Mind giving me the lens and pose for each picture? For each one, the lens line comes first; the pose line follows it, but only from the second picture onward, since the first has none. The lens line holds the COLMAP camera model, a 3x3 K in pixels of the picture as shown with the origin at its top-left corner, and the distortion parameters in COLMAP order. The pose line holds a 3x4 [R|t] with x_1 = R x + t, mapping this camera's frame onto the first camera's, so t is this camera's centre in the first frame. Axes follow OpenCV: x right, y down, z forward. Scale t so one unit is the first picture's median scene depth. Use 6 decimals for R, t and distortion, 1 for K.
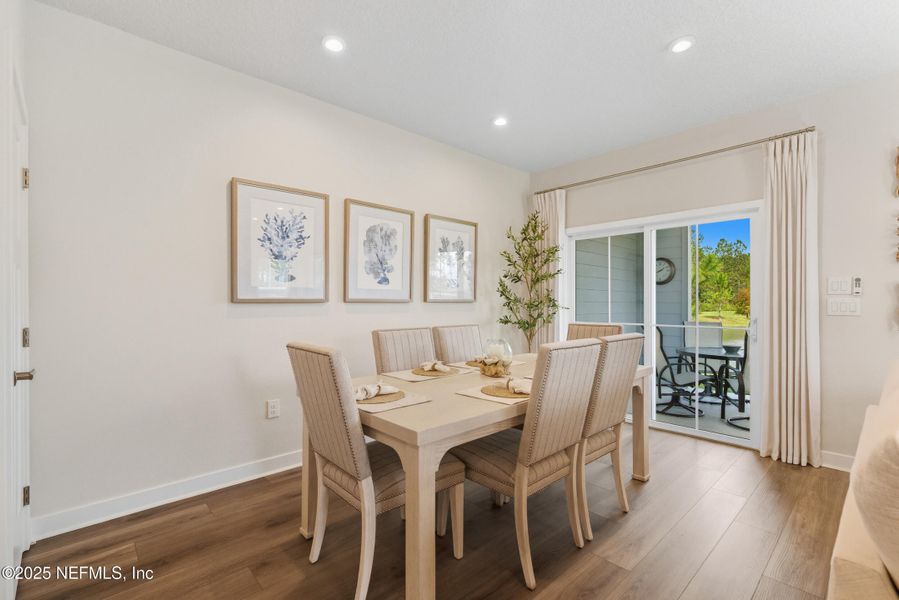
lens RADIAL K [[404.3, 0, 449.5], [0, 404.3, 300.0], [0, 0, 1]] dist [-0.001552, -0.000078]
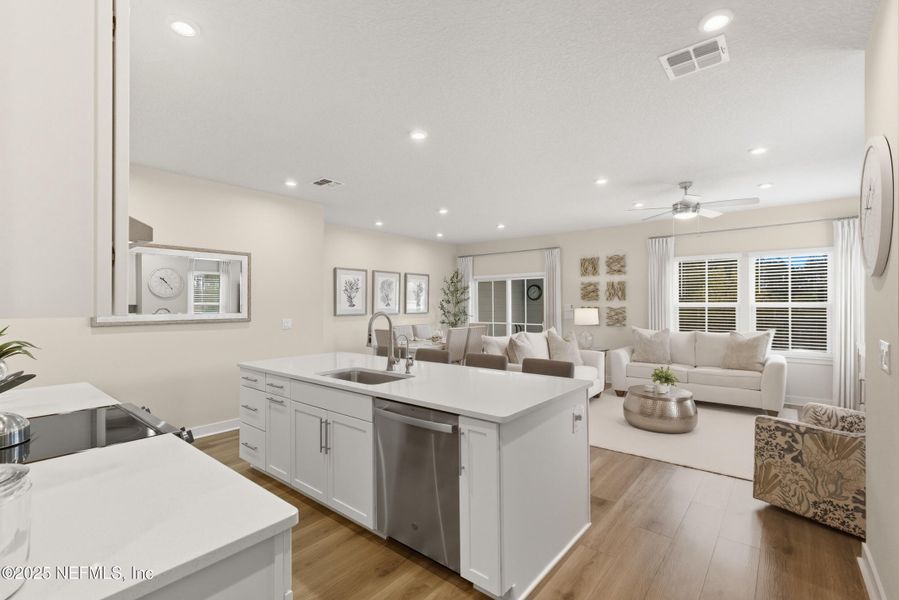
lens RADIAL K [[407.7, 0, 449.5], [0, 407.7, 300.0], [0, 0, 1]] dist [0.001100, 0.000929]
pose [[0.991751, -0.000314, 0.128176, -0.102326], [0.000950, 0.999988, -0.004896, -0.056050], [-0.128173, 0.004977, 0.991739, -1.156576]]
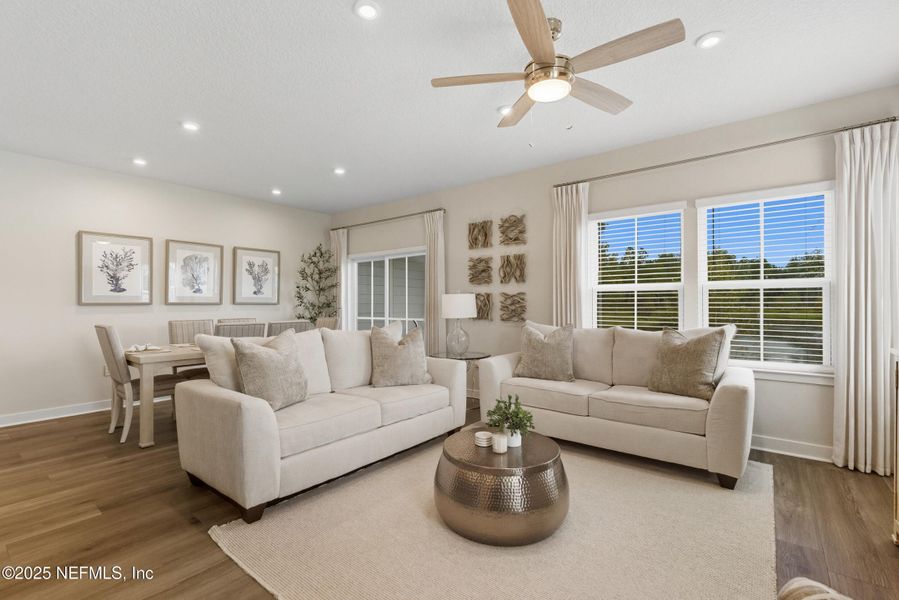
lens RADIAL K [[403.8, 0, 450.2], [0, 403.8, 303.8], [0, 0, 1]] dist [-0.000961, -0.000414]
pose [[0.988875, -0.000886, 0.148748, 0.510855], [0.000006, 0.999982, 0.005921, -0.005979], [-0.148750, -0.005854, 0.988857, -0.615306]]
